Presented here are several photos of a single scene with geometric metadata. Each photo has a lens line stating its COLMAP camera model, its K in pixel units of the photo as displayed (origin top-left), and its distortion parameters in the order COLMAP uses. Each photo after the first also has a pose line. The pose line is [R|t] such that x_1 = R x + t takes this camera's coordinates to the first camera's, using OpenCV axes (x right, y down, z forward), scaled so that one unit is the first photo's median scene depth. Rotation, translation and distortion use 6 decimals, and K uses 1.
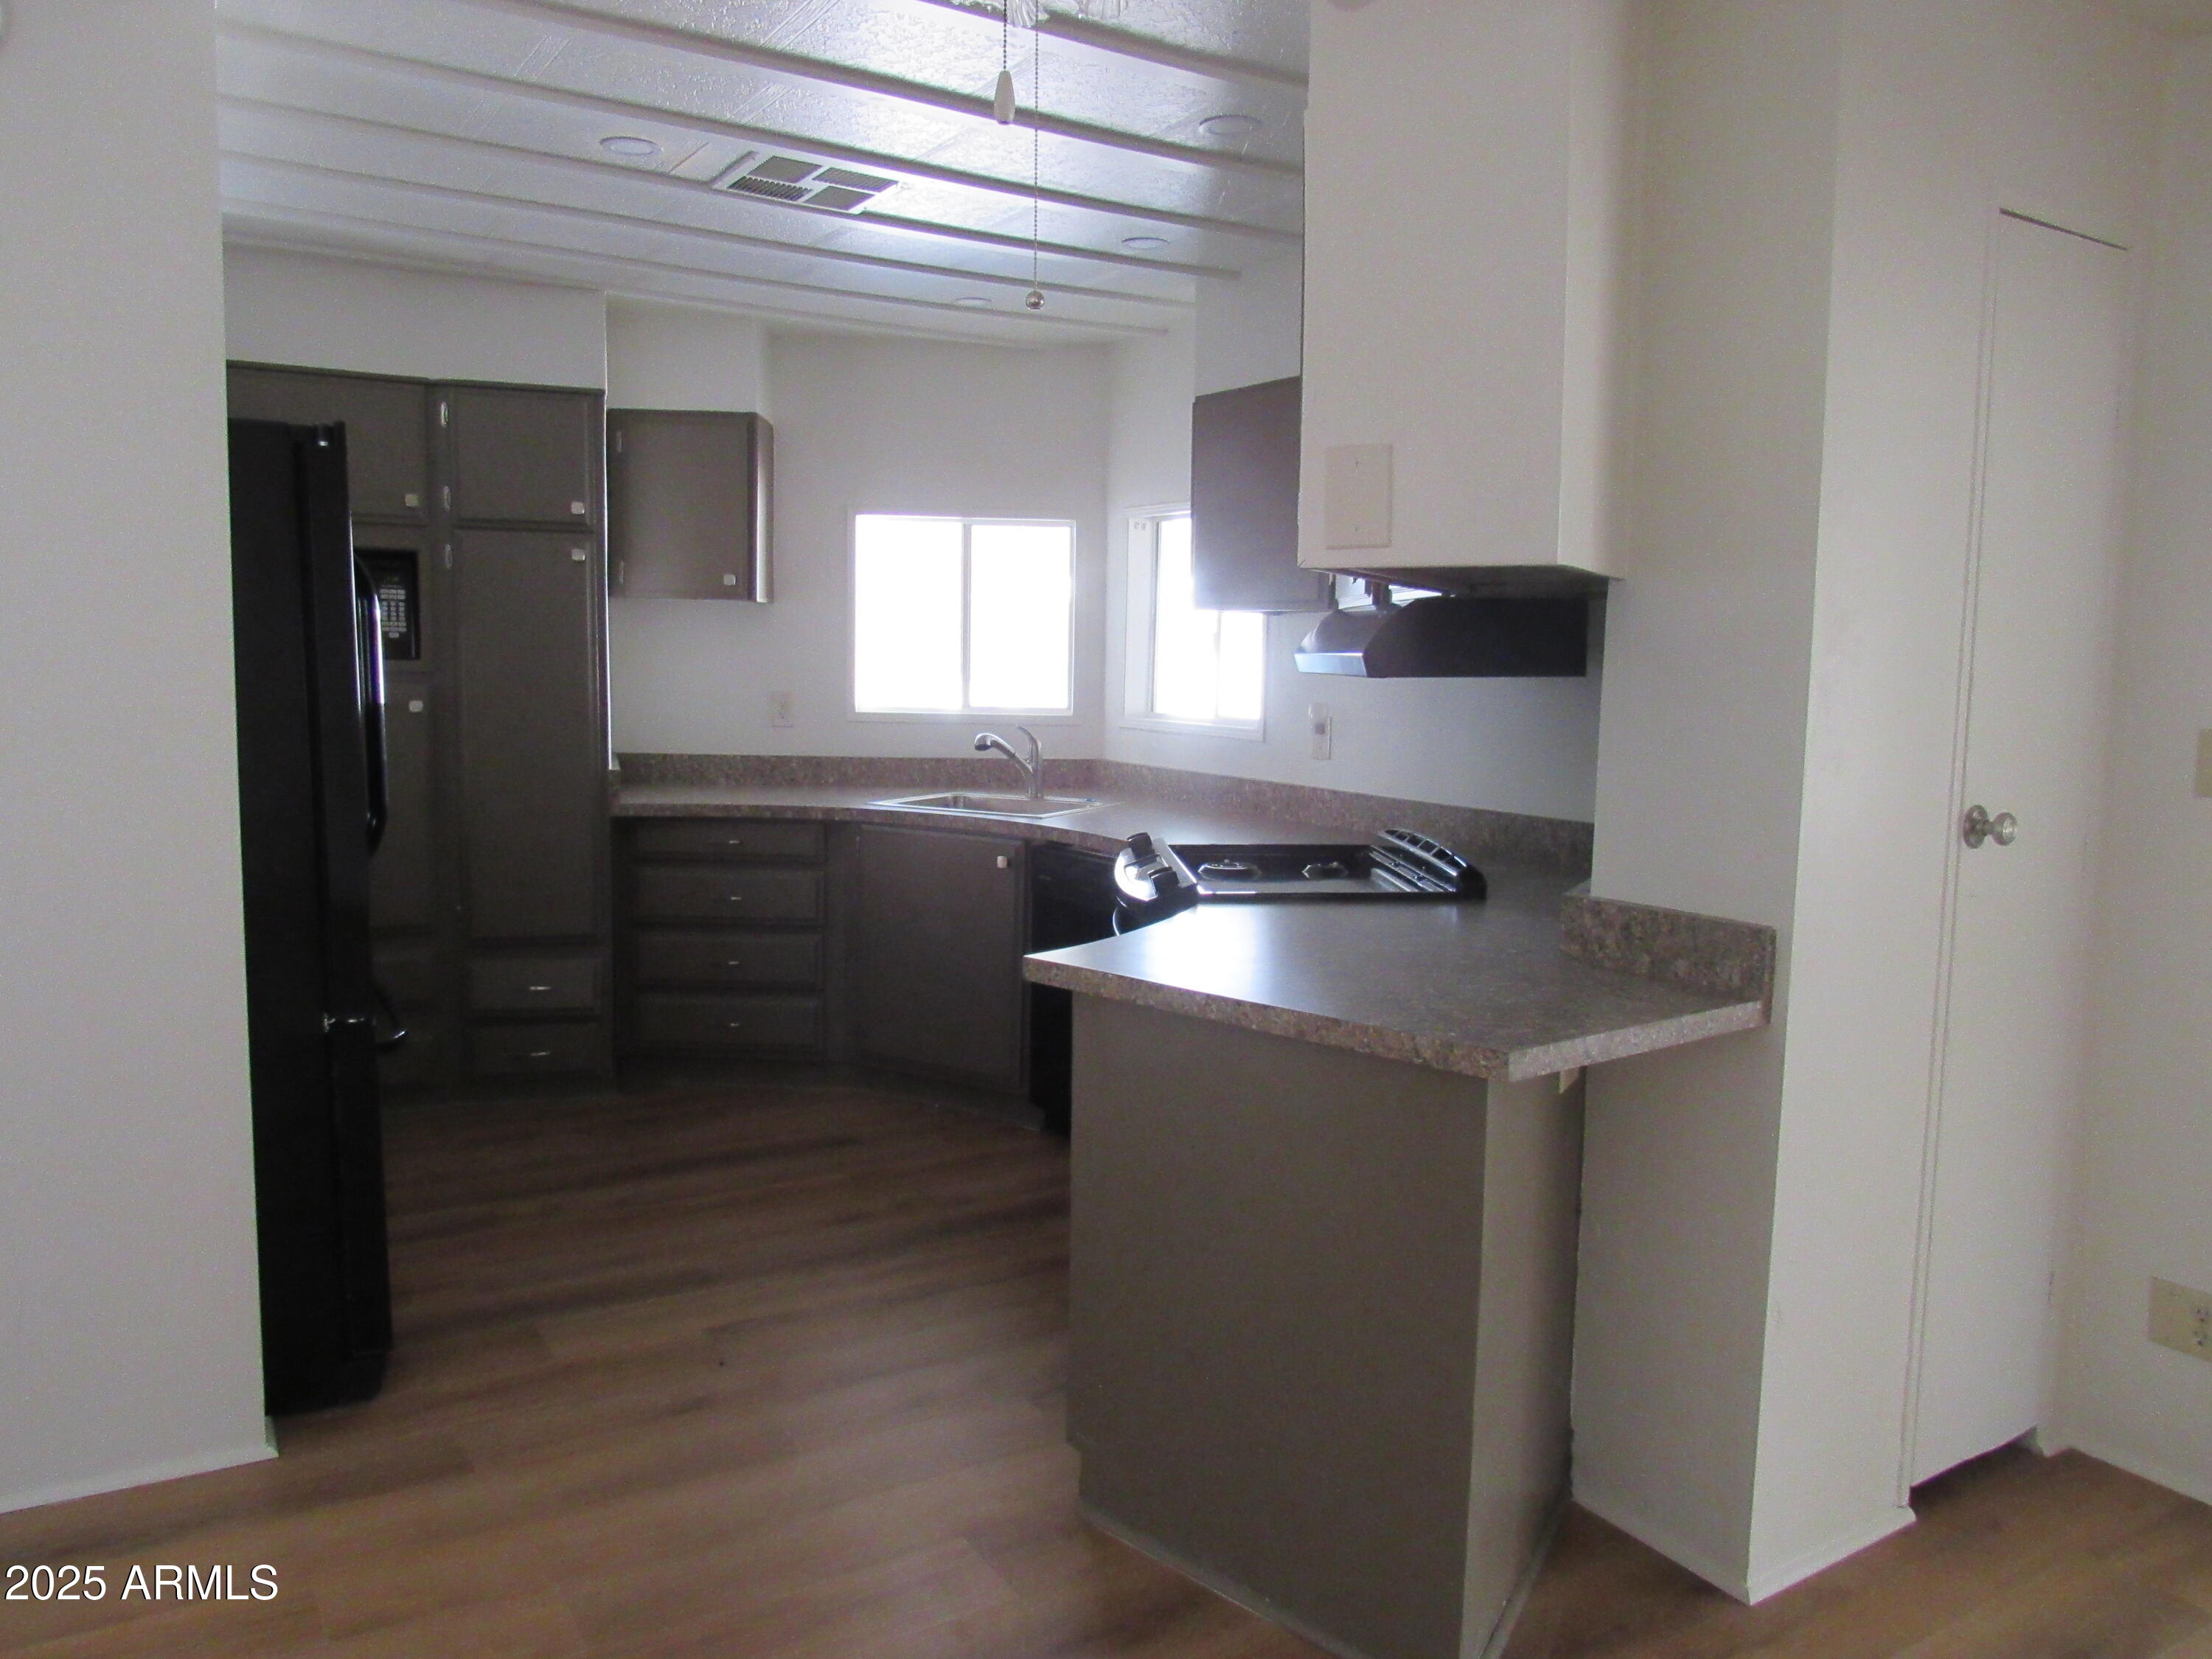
lens RADIAL K [[1594.0, 0, 1090.5], [0, 1594.0, 821.5], [0, 0, 1]] dist [-0.058890, 0.051821]
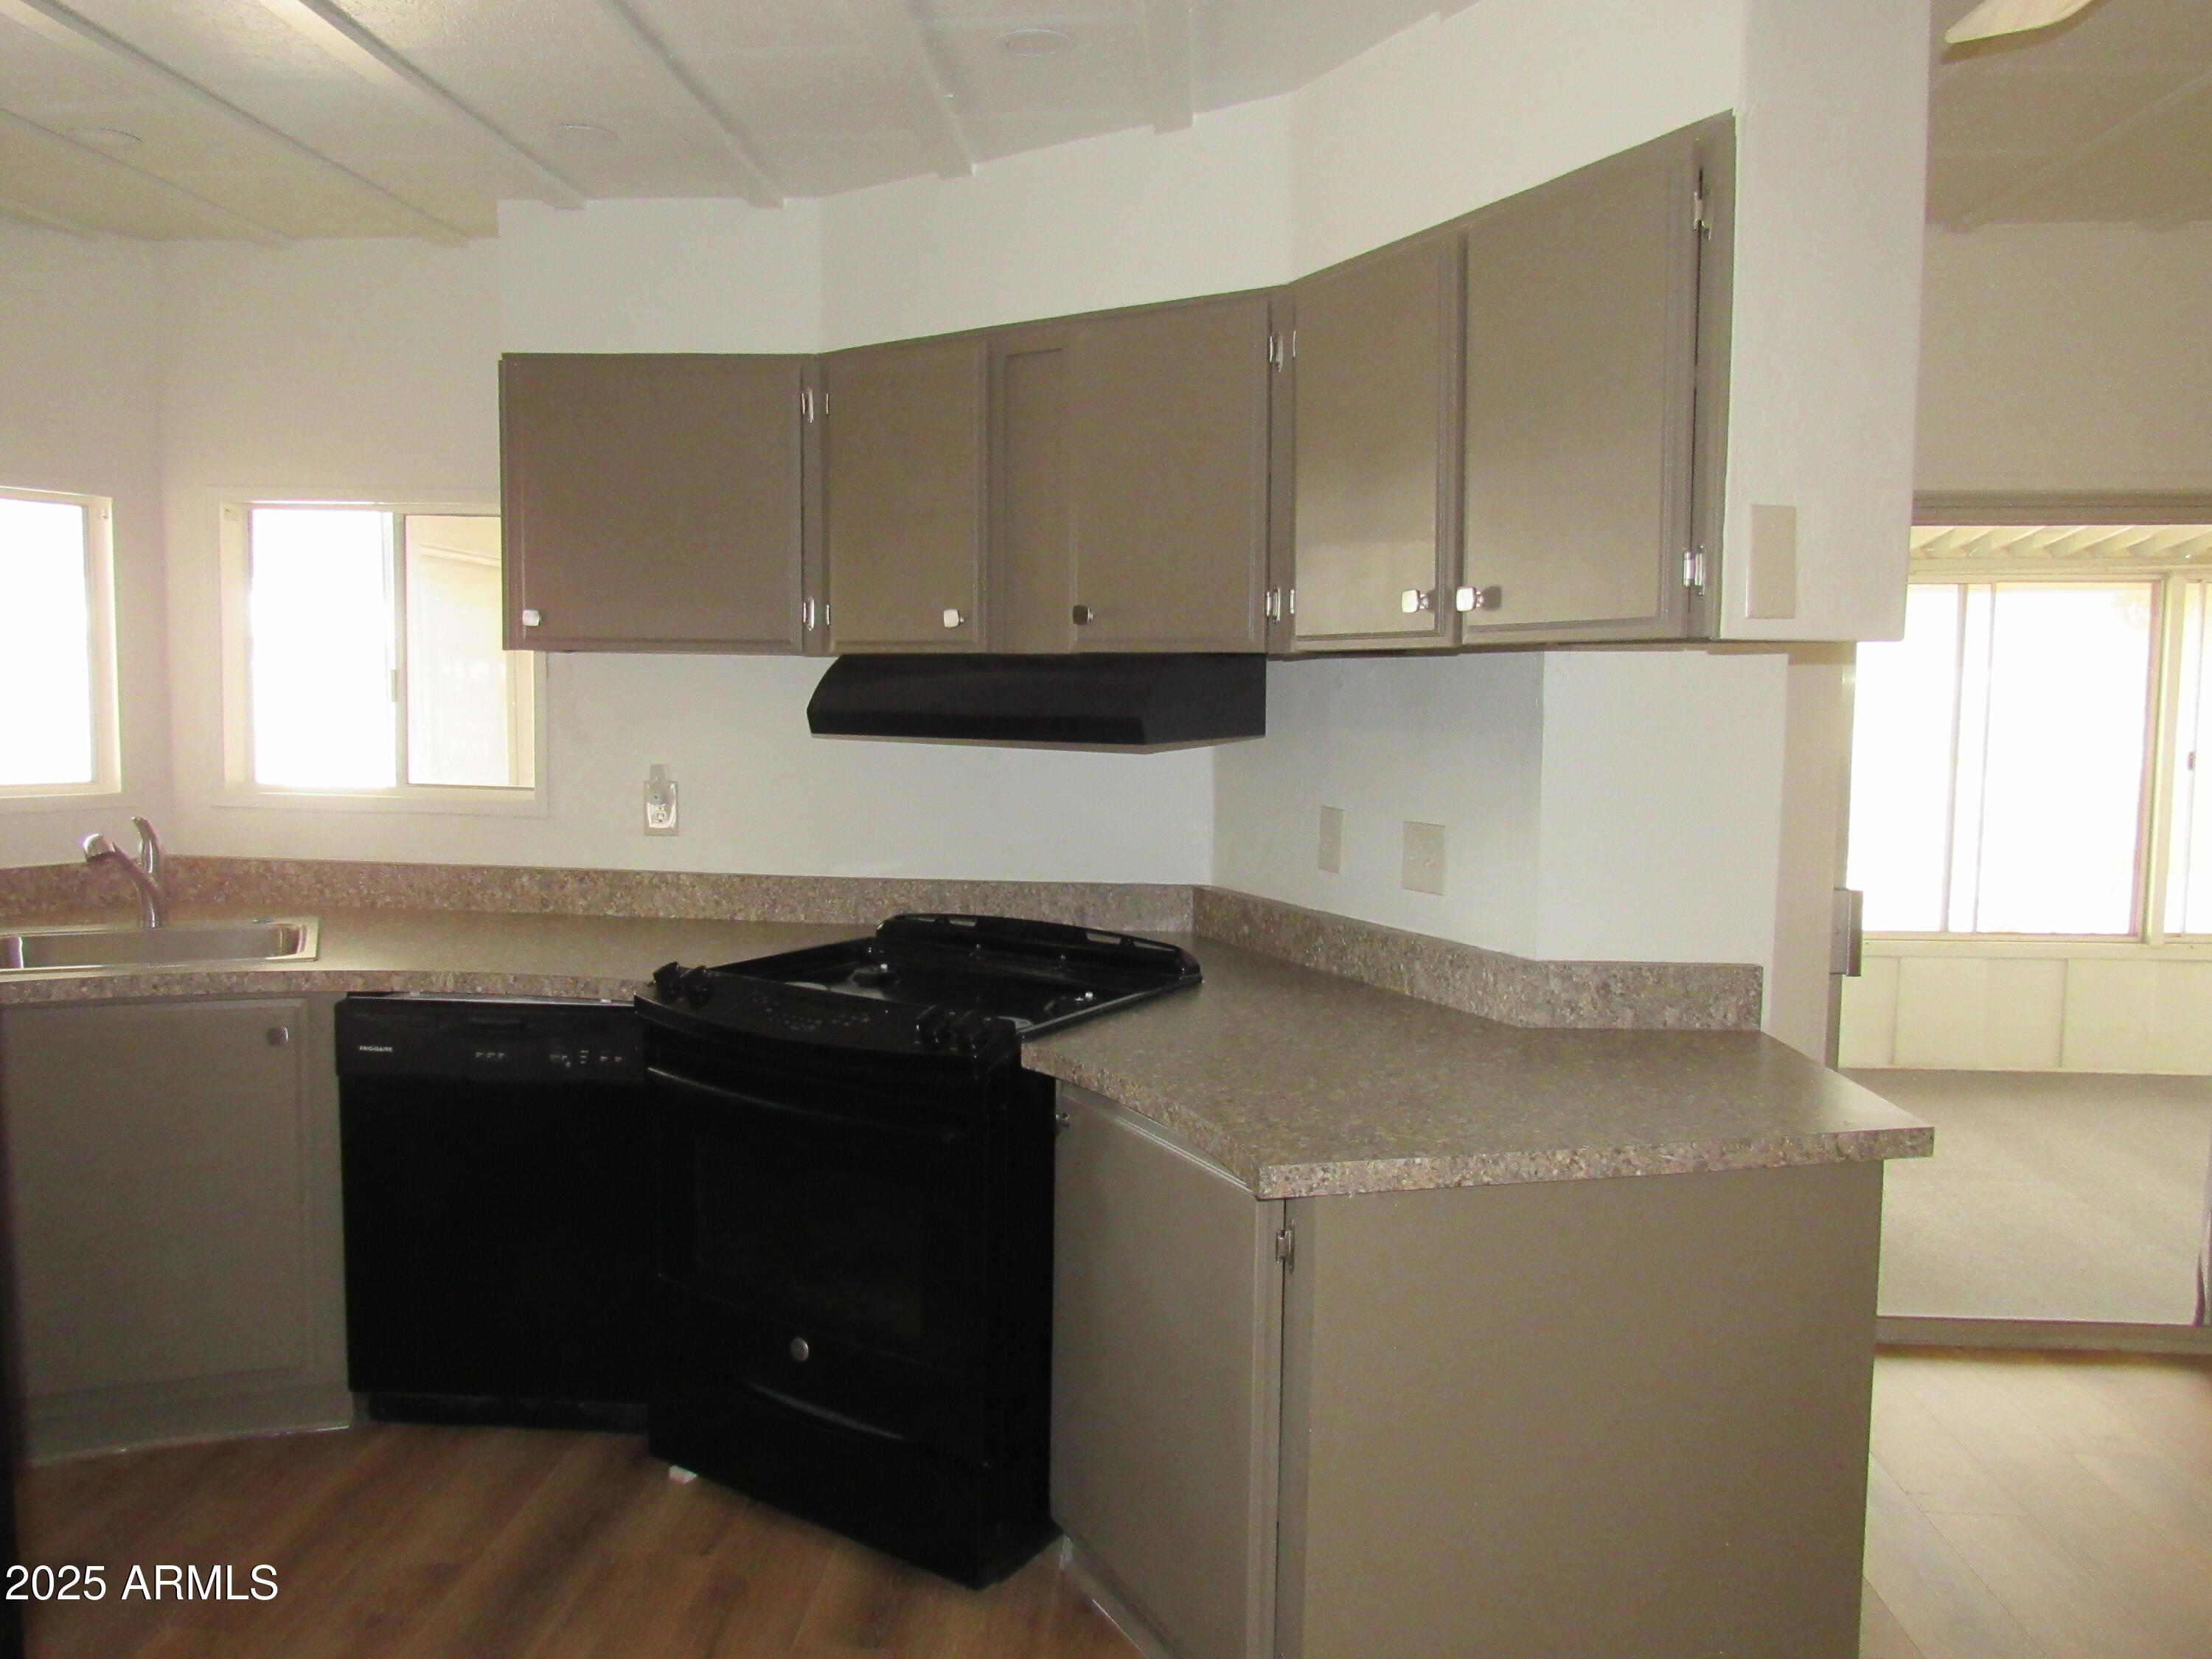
lens RADIAL K [[1700.8, 0, 1160.8], [0, 1700.8, 753.0], [0, 0, 1]] dist [-0.062597, 0.004187]
pose [[0.606630, -0.058026, 0.792864, -0.673091], [0.090006, 0.995933, 0.004023, -0.109967], [-0.789873, 0.068922, 0.609386, 0.550131]]
